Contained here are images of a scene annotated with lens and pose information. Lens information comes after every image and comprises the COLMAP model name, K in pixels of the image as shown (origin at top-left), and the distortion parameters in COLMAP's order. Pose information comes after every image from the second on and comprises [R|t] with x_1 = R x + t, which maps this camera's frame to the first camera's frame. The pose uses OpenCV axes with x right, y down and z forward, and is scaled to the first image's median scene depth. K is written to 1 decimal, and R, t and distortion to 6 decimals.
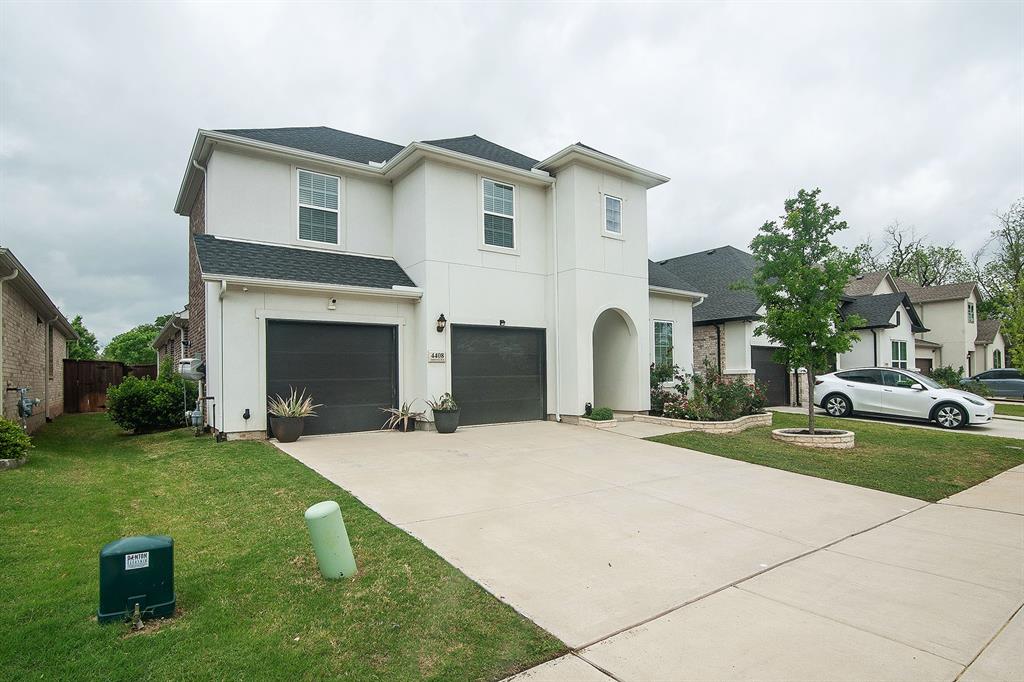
lens RADIAL K [[506.6, 0, 510.0], [0, 506.6, 351.6], [0, 0, 1]] dist [-0.004707, -0.000722]
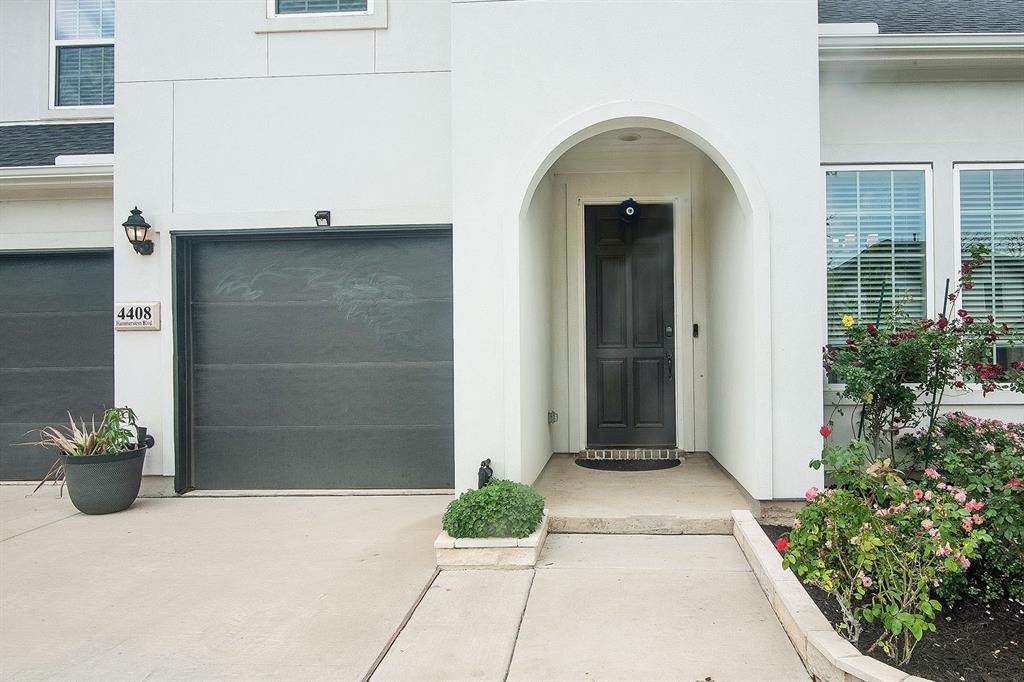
lens RADIAL K [[638.2, 0, 511.8], [0, 638.2, 306.7], [0, 0, 1]] dist [-0.121858, -0.000505]
pose [[0.809521, -0.006183, -0.587059, 0.352123], [0.021068, 0.999606, 0.018523, 0.000201], [0.586713, -0.027363, 0.809333, 0.715630]]
